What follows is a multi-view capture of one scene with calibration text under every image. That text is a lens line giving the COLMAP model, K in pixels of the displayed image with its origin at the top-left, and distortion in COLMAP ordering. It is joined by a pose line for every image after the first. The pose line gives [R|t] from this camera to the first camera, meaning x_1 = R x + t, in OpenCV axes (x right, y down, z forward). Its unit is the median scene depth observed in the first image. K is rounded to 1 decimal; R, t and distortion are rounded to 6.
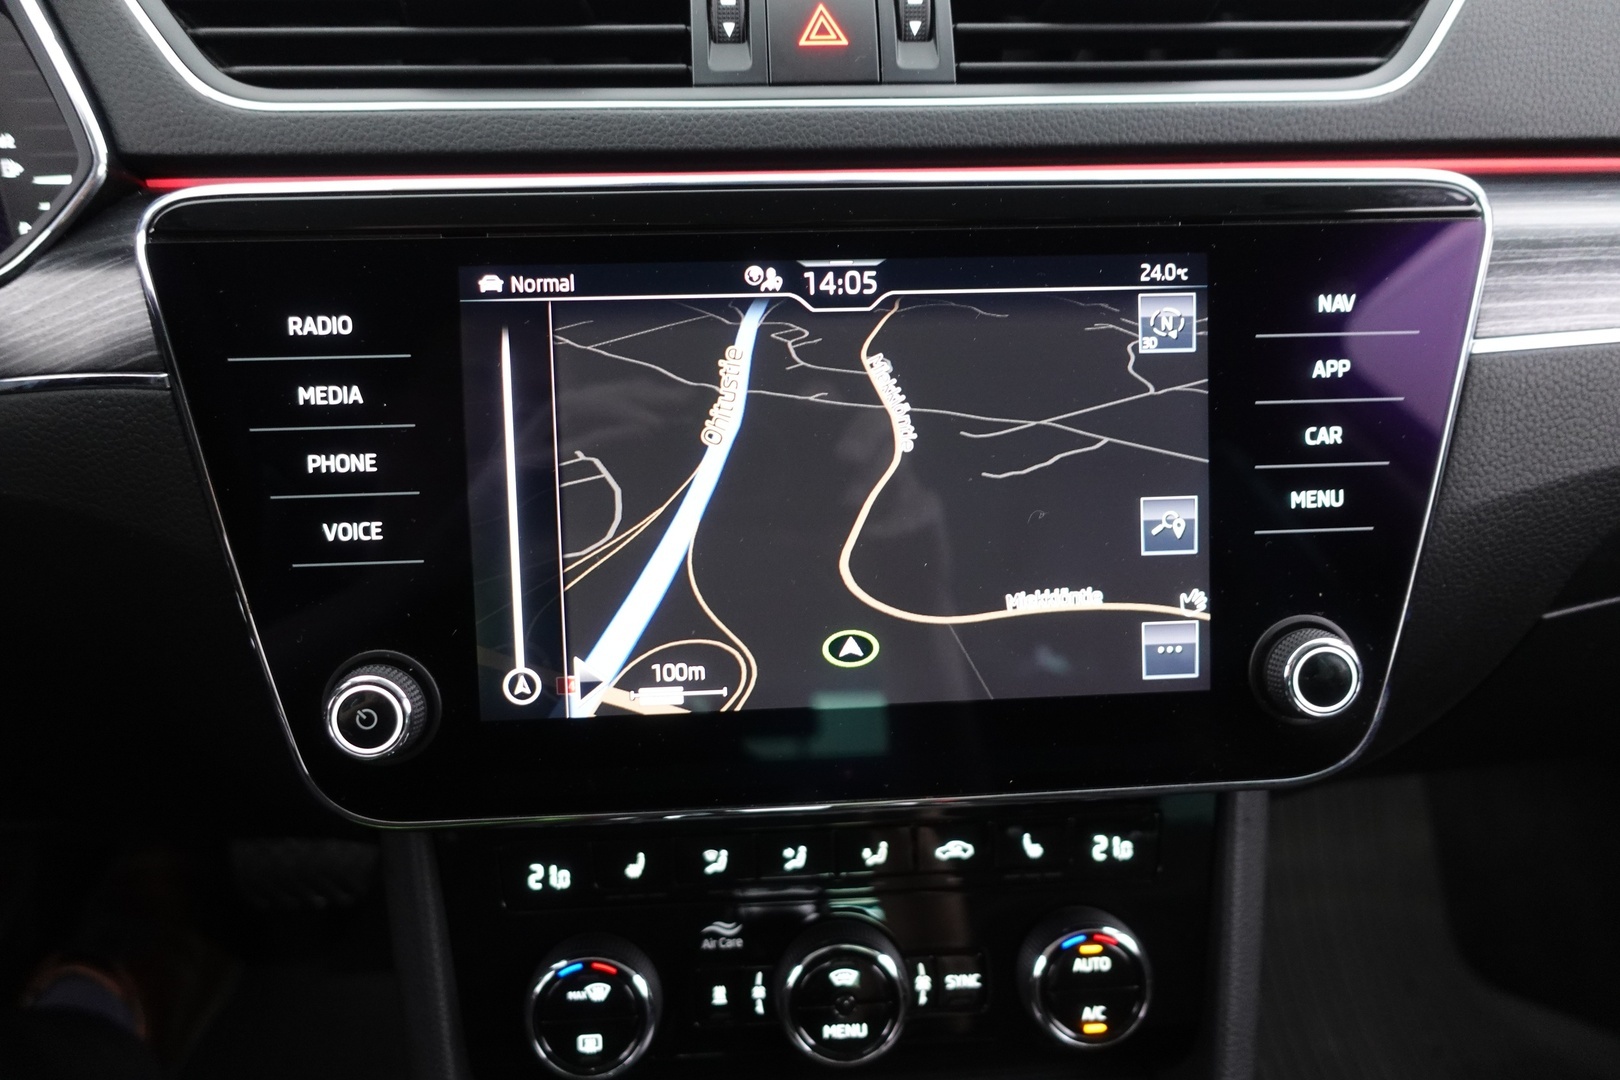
lens RADIAL K [[1105.8, 0, 807.5], [0, 1105.8, 543.6], [0, 0, 1]] dist [-0.000964, -0.000684]
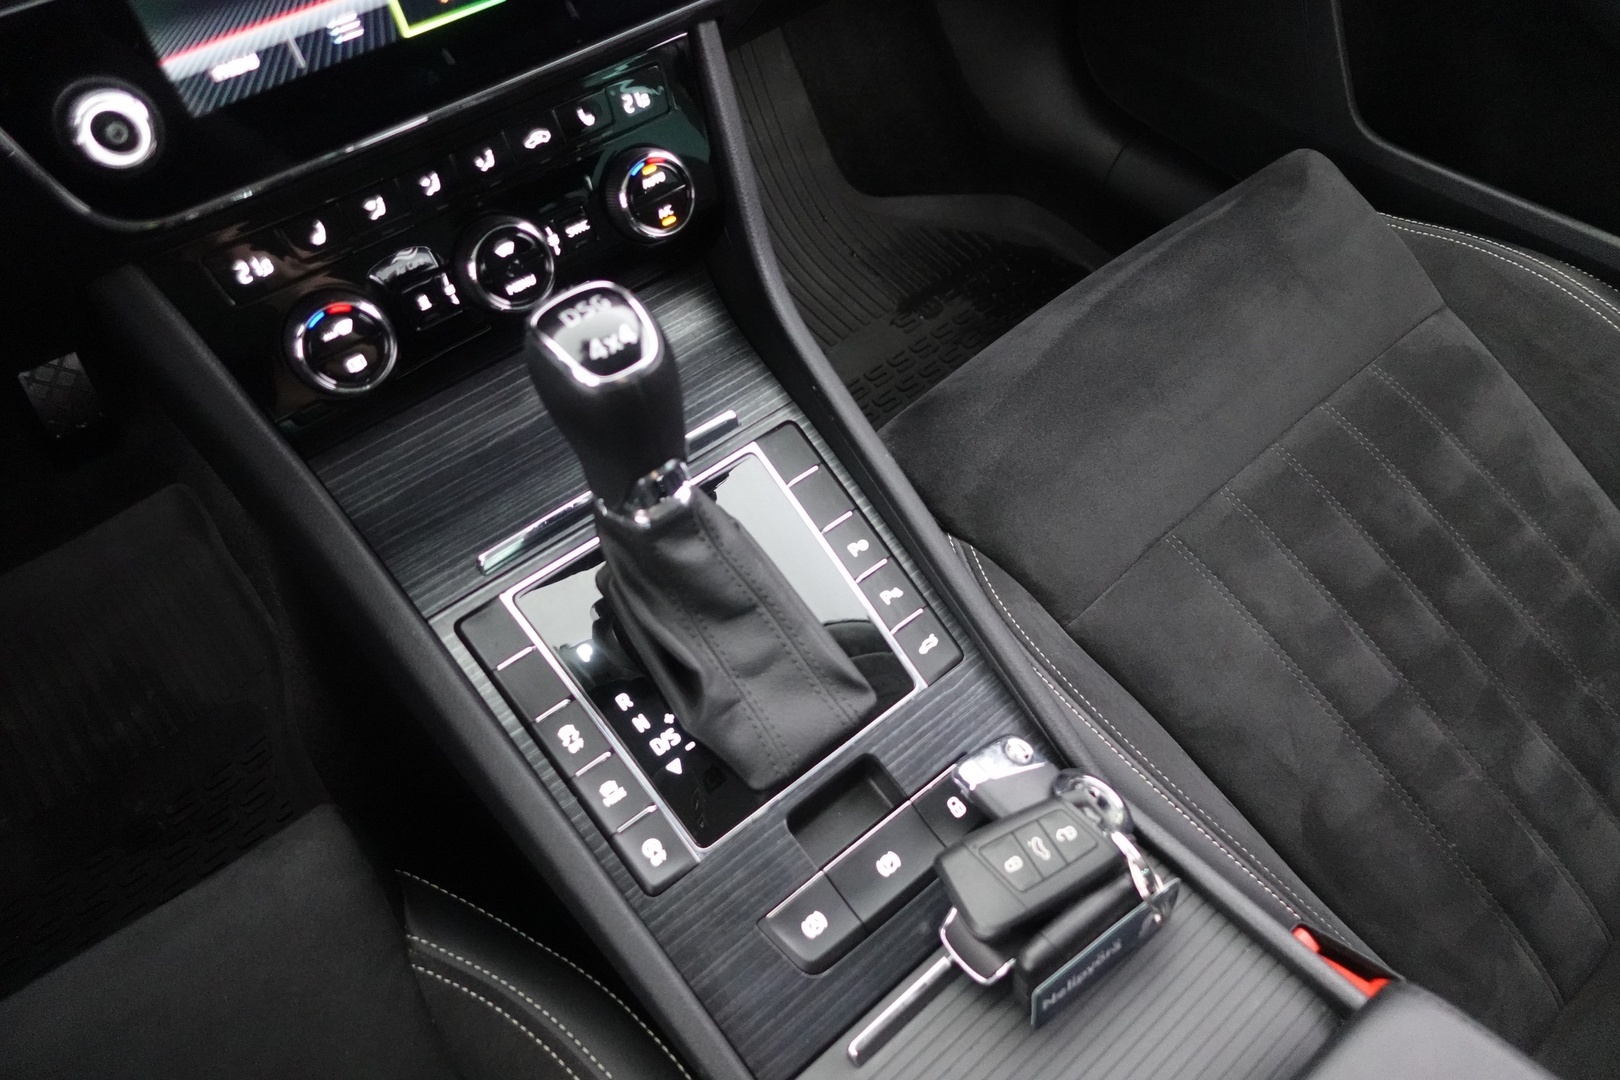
lens RADIAL K [[1105.8, 0, 824.1], [0, 1105.8, 538.3], [0, 0, 1]] dist [-0.000964, -0.000684]
pose [[0.806446, -0.470502, 0.358152, -0.354805], [0.243154, 0.815984, 0.524448, 0.060486], [-0.539000, -0.335853, 0.772452, -0.477501]]
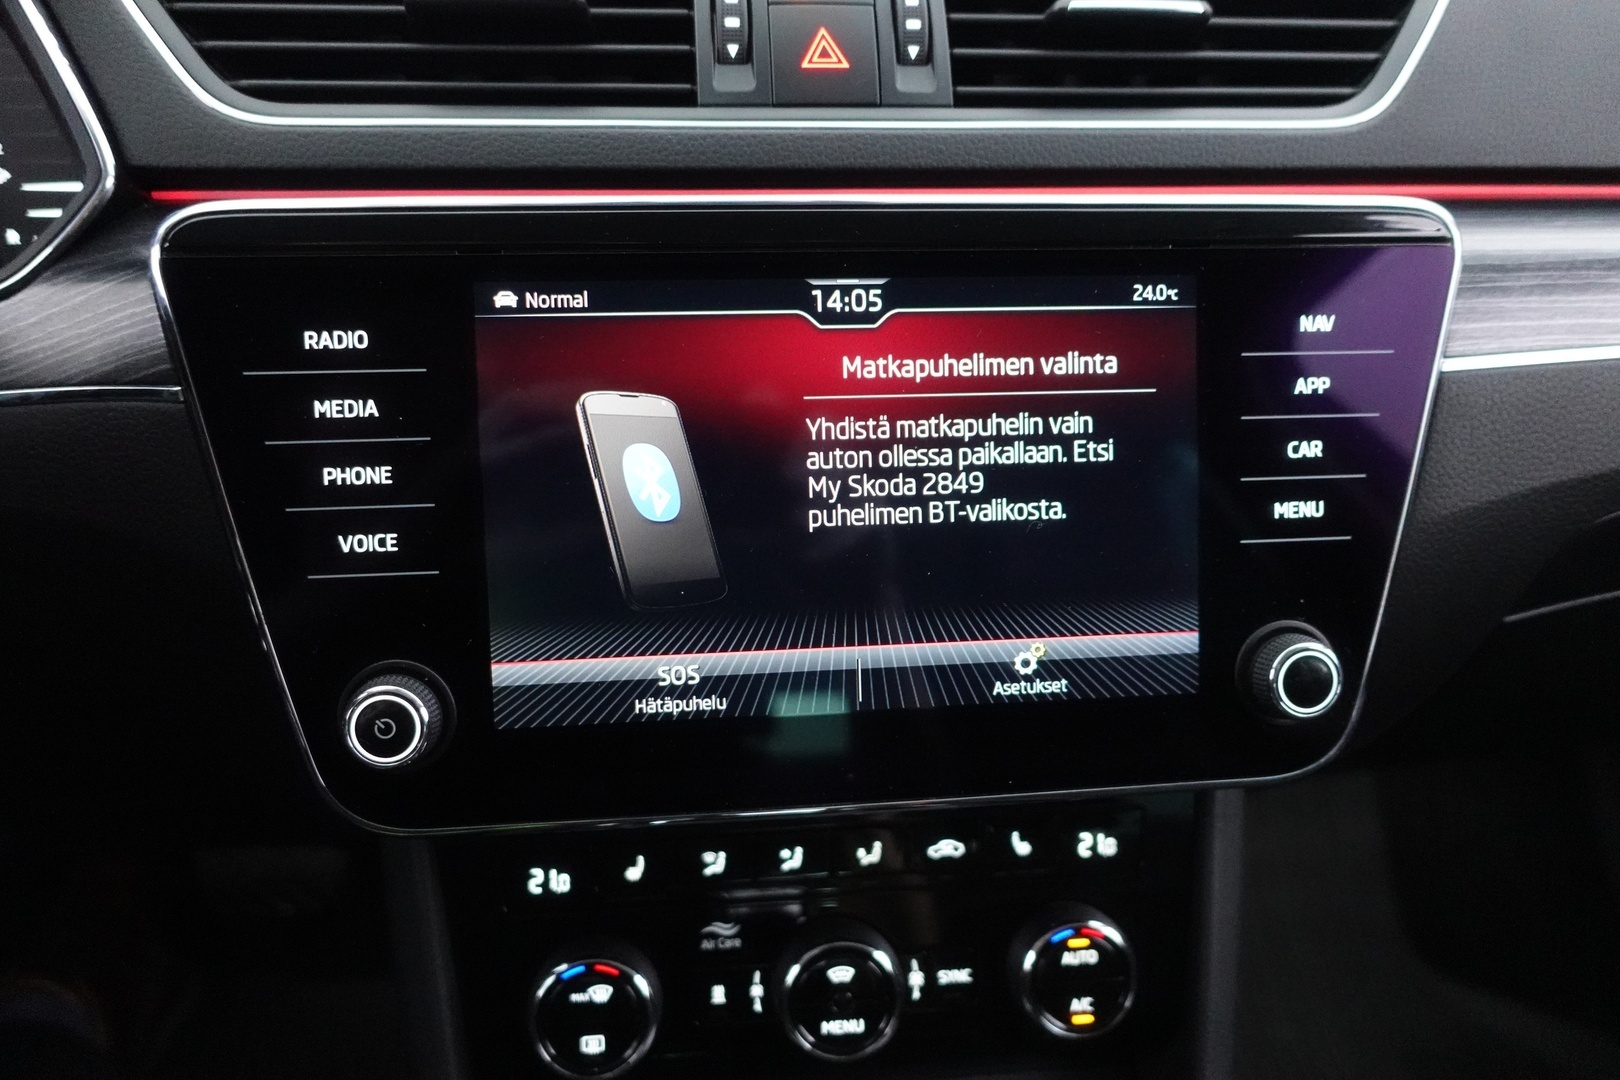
lens RADIAL K [[1105.8, 0, 808.7], [0, 1105.8, 543.2], [0, 0, 1]] dist [-0.000964, -0.000684]
pose [[0.999057, -0.001963, 0.043385, -0.046020], [0.001956, 0.999998, 0.000195, -0.009053], [-0.043385, -0.000110, 0.999058, -0.026225]]
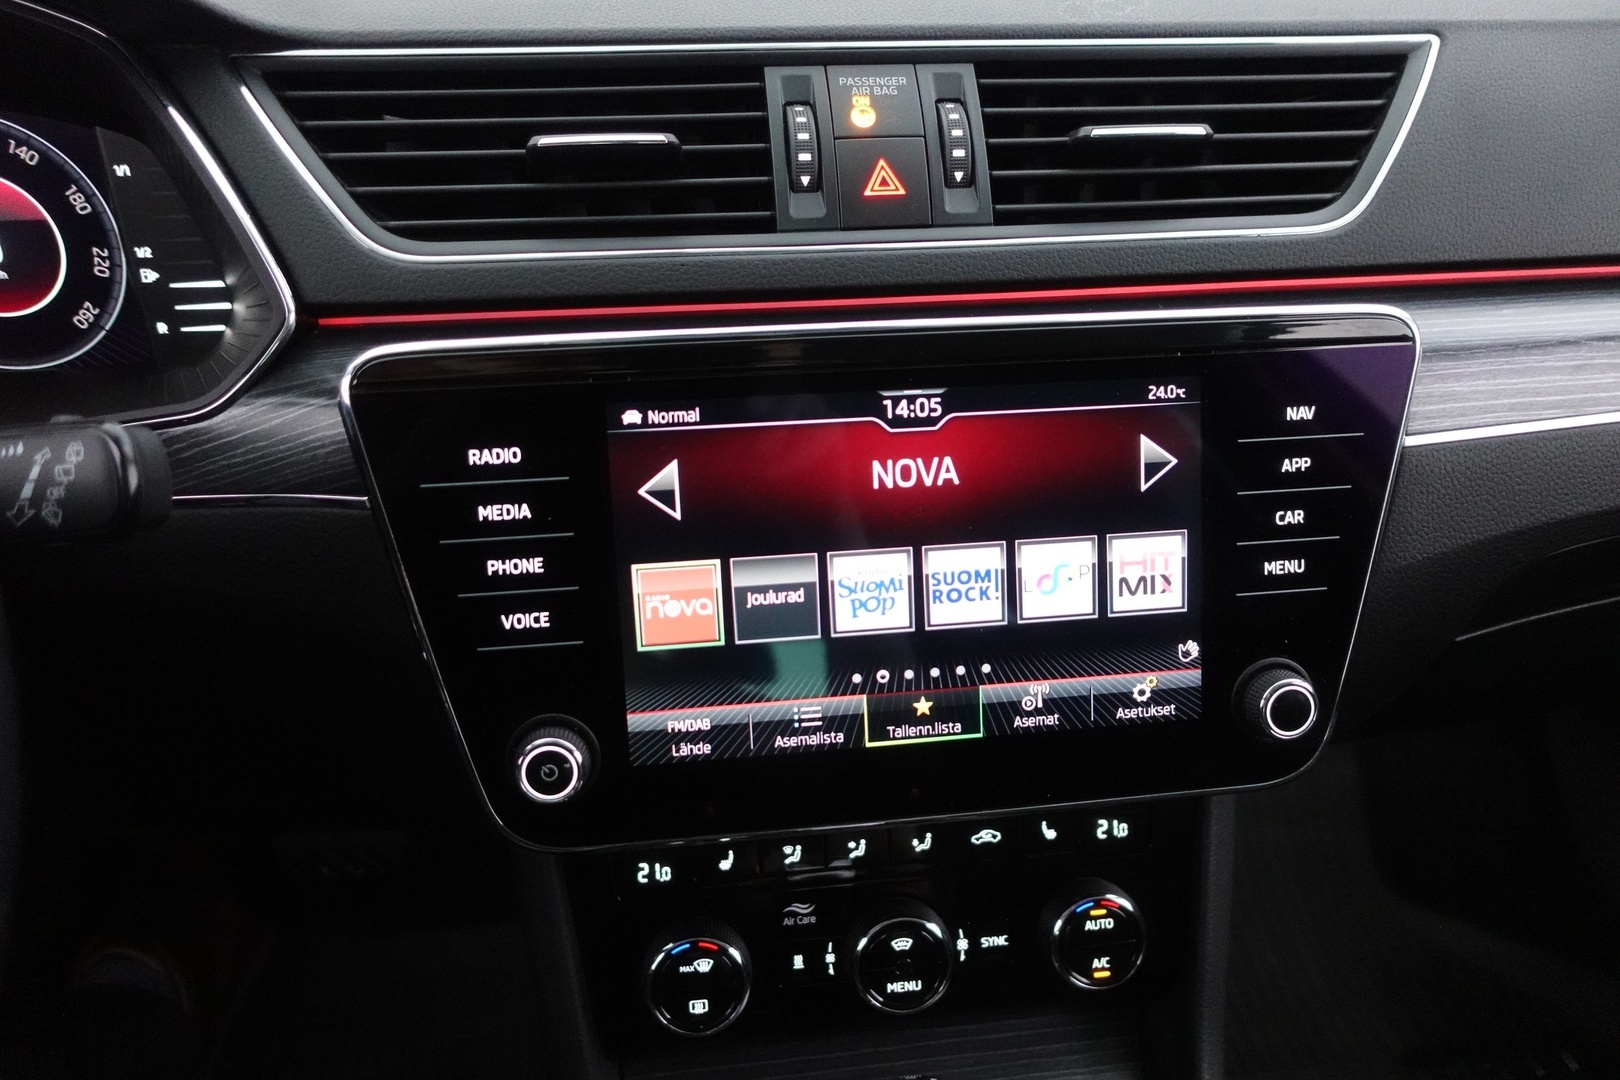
lens RADIAL K [[1105.8, 0, 810.1], [0, 1105.8, 550.4], [0, 0, 1]] dist [-0.000964, -0.000684]
pose [[0.998117, -0.025873, 0.055607, -0.142218], [0.022134, 0.997518, 0.066837, -0.146060], [-0.057199, -0.065481, 0.996213, -0.216480]]
